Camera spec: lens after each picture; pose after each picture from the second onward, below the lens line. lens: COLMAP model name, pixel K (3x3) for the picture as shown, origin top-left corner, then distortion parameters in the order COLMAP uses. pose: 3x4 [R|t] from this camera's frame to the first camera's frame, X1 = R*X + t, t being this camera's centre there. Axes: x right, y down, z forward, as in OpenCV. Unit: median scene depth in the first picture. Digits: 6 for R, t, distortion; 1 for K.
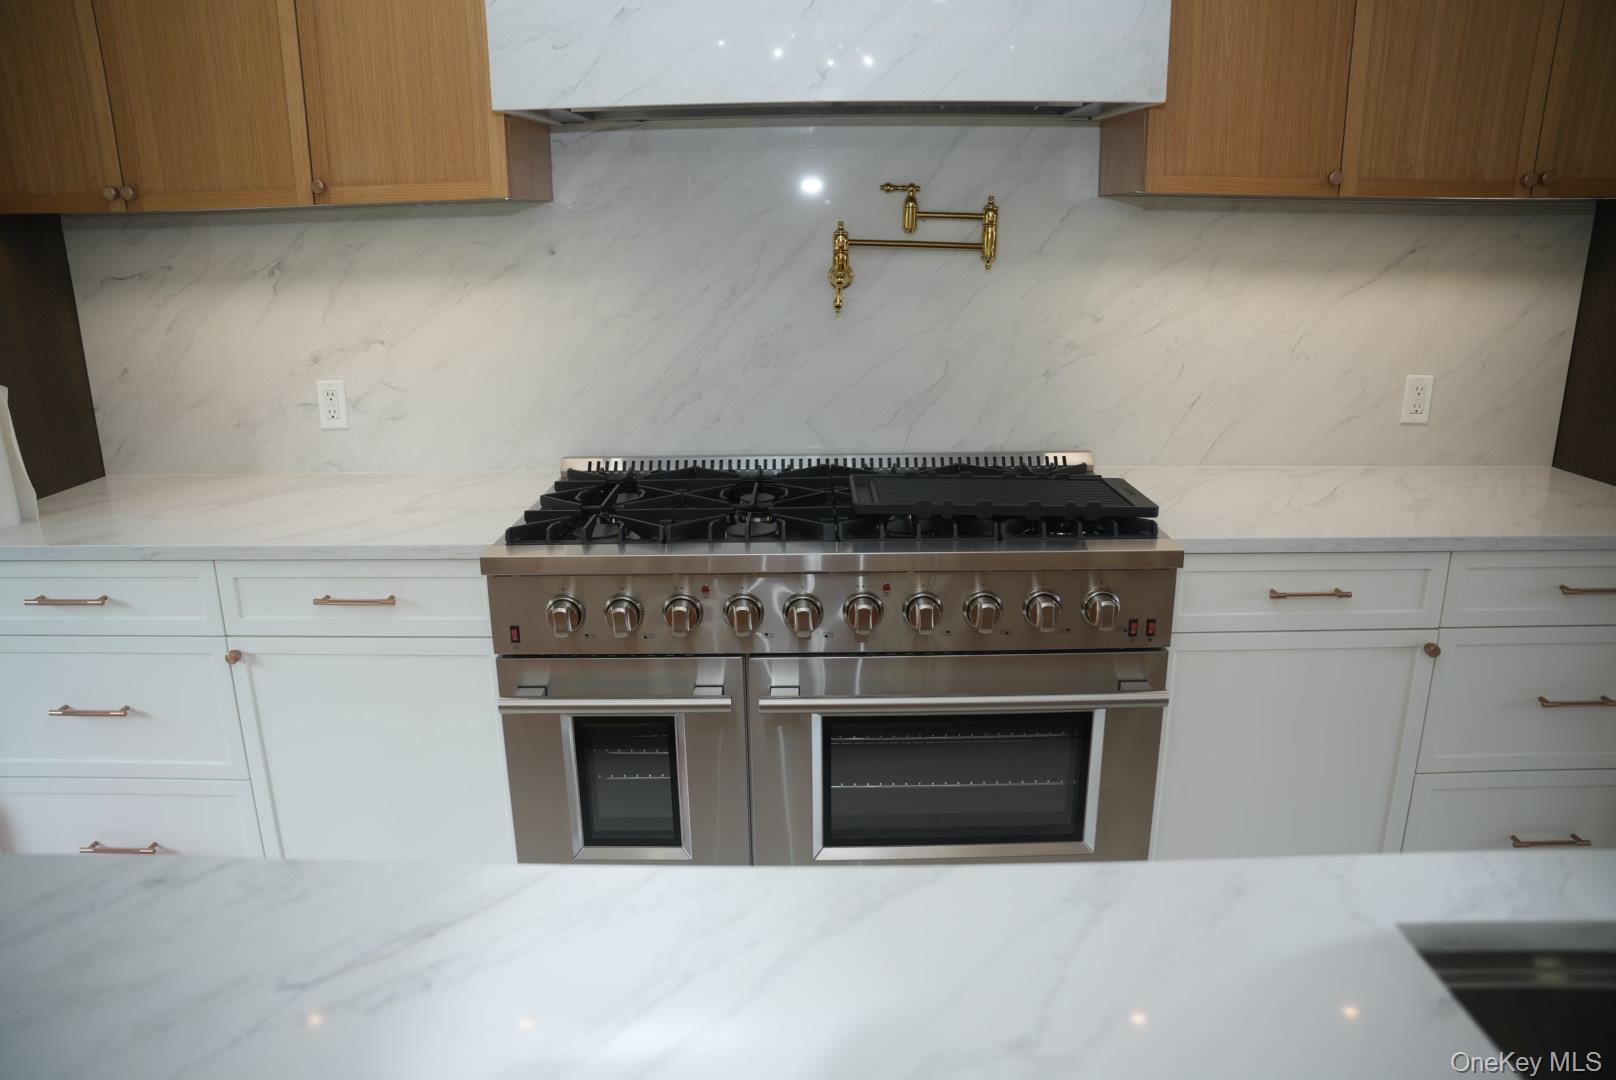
lens RADIAL K [[1106.4, 0, 808.0], [0, 1106.4, 540.0], [0, 0, 1]] dist [-0.152895, 0.102596]
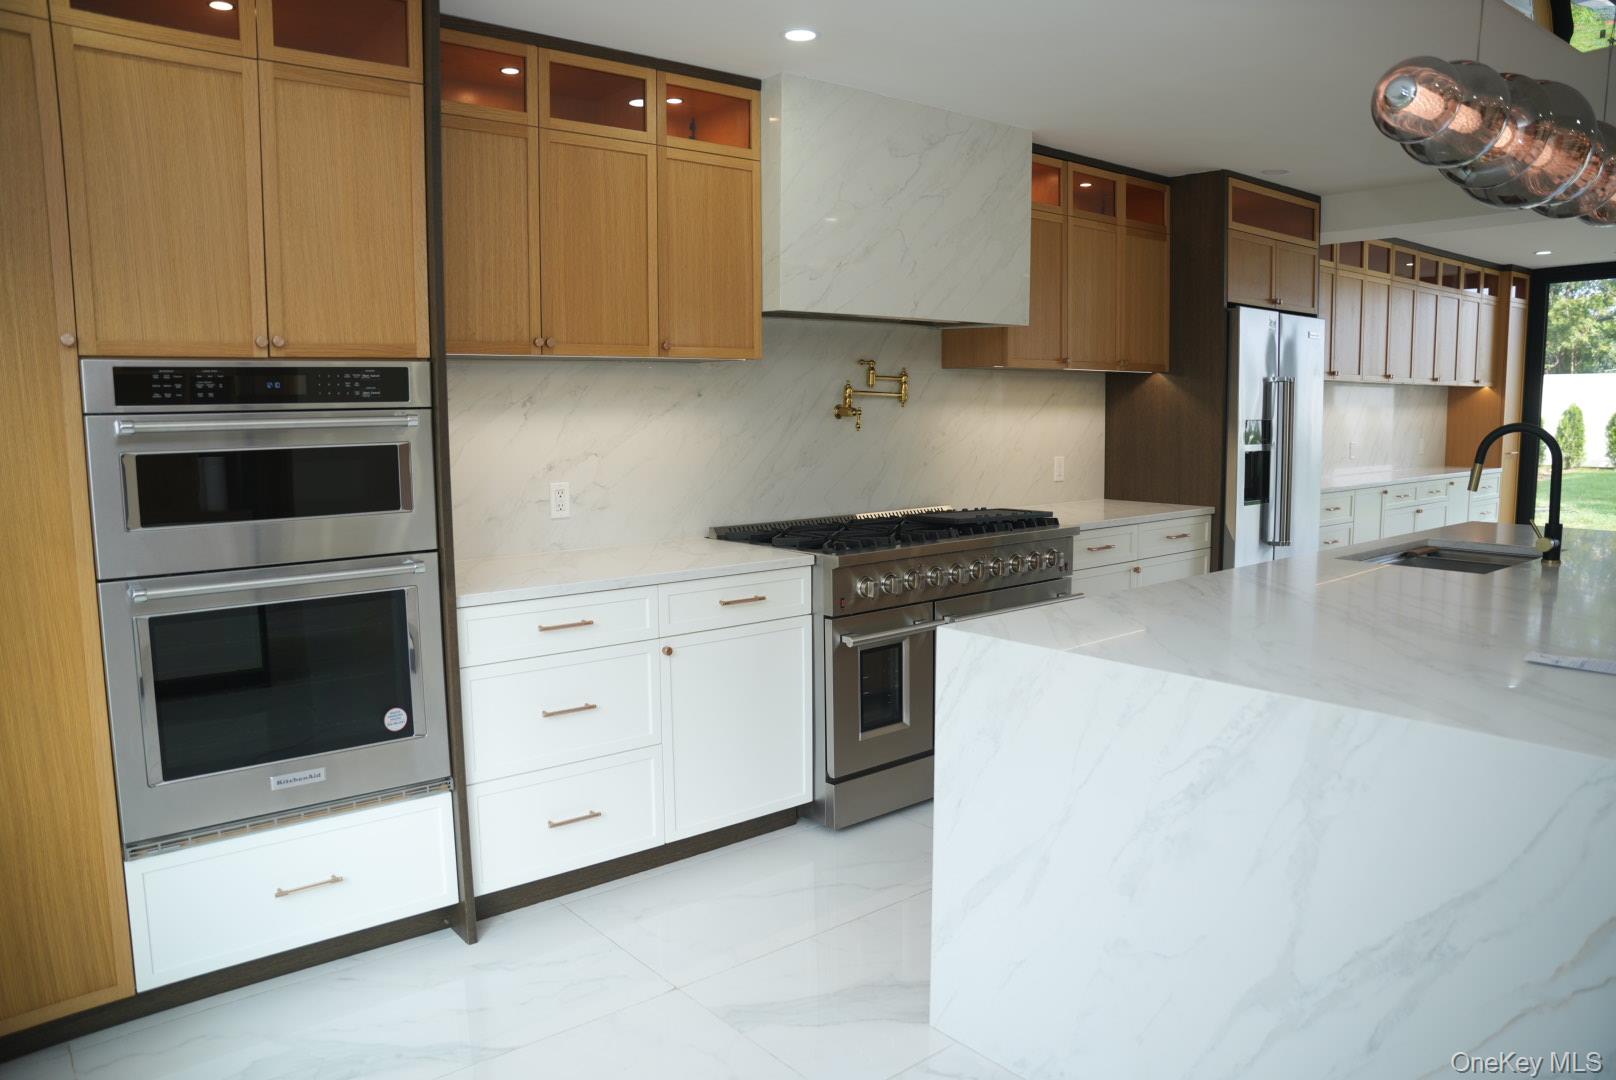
lens RADIAL K [[1106.4, 0, 808.0], [0, 1106.4, 540.0], [0, 0, 1]] dist [-0.152895, 0.102596]
pose [[0.766675, -0.073362, 0.637830, -1.153659], [0.175520, 0.979555, -0.098310, 0.122478], [-0.617577, 0.187323, 0.763877, -0.265151]]
